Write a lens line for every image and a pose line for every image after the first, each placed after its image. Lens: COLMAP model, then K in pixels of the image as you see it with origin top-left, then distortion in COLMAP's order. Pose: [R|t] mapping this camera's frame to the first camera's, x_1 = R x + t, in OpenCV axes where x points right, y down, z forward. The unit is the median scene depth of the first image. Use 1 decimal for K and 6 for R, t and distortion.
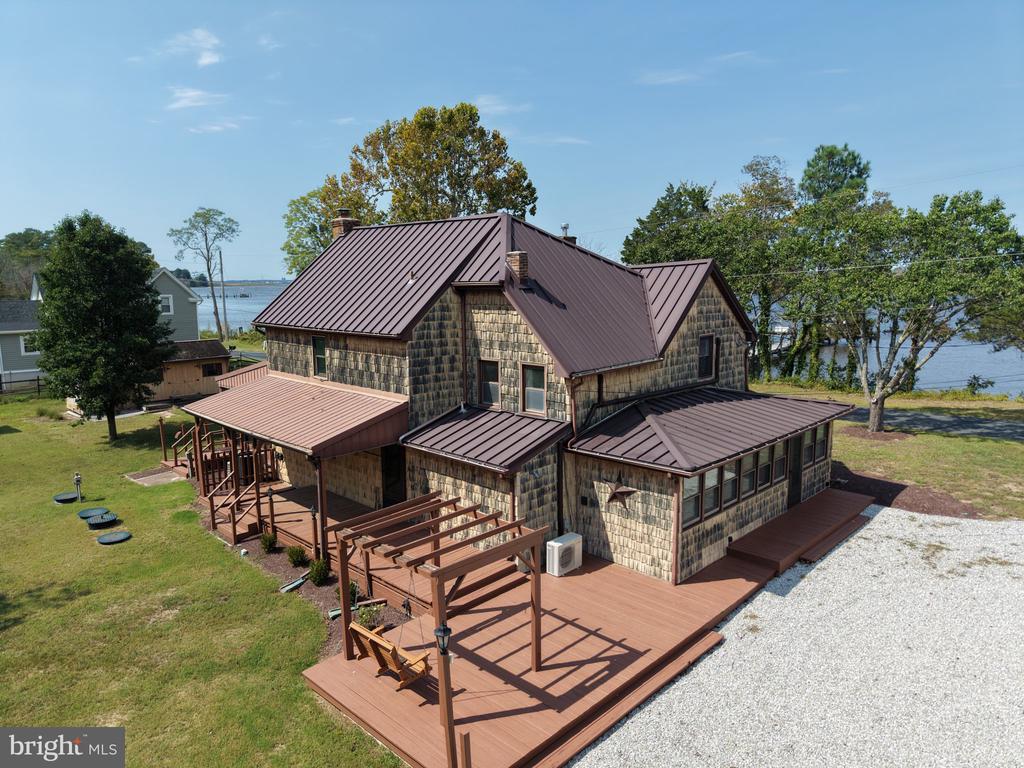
lens RADIAL K [[690.4, 0, 509.0], [0, 690.4, 371.3], [0, 0, 1]] dist [0.033948, -0.038458]
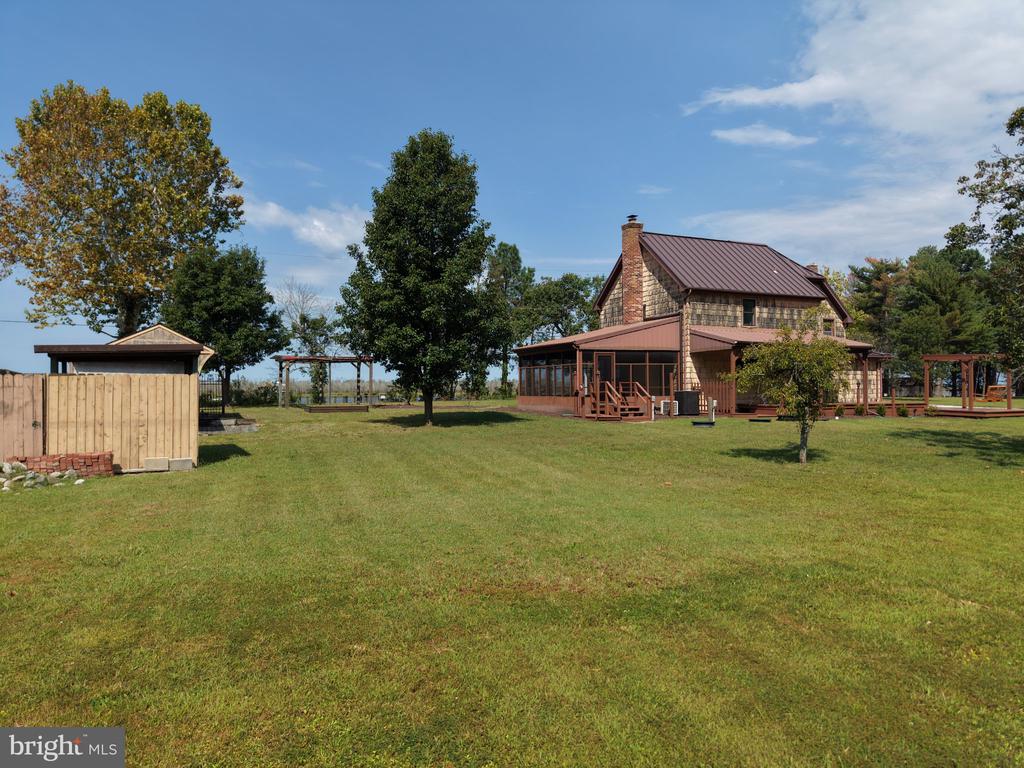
lens RADIAL K [[690.4, 0, 507.8], [0, 690.4, 388.3], [0, 0, 1]] dist [0.033948, -0.038458]
pose [[0.373576, 0.008775, 0.927558, -2.111040], [0.121746, 0.990841, -0.058407, 0.187206], [-0.919576, 0.134746, 0.369086, 1.075349]]
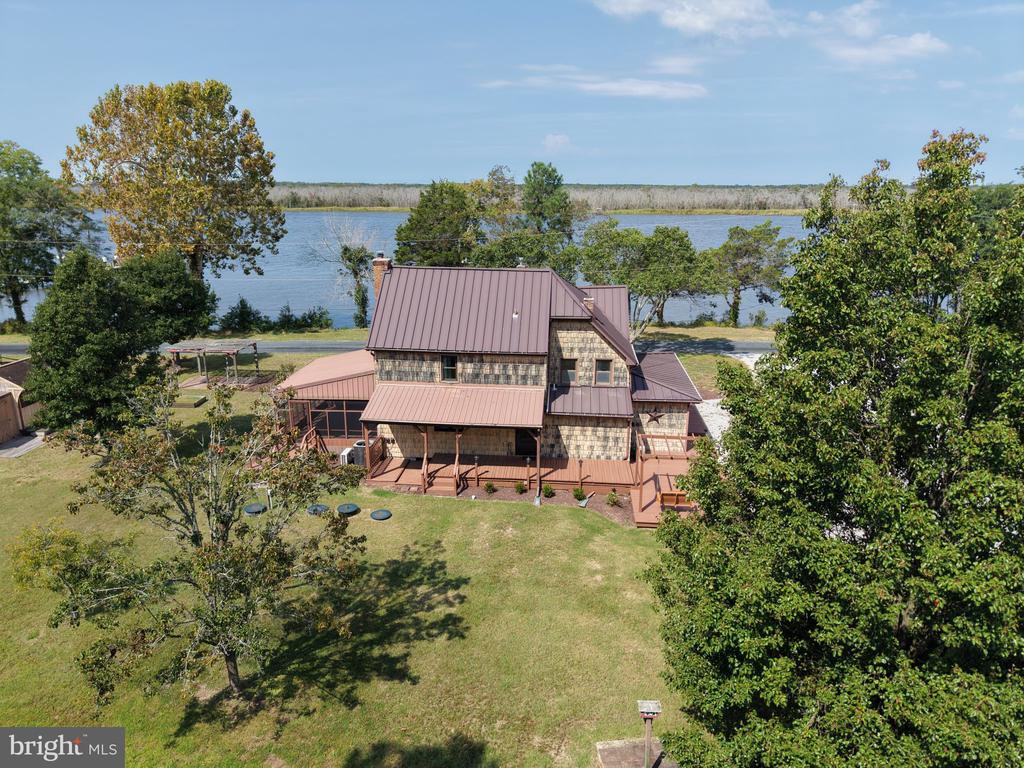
lens RADIAL K [[690.4, 0, 515.5], [0, 690.4, 375.5], [0, 0, 1]] dist [0.033948, -0.038458]
pose [[0.770261, -0.156162, 0.618314, -1.236661], [0.073081, 0.984783, 0.157677, -0.262440], [-0.633528, -0.076265, 0.769952, -0.276269]]
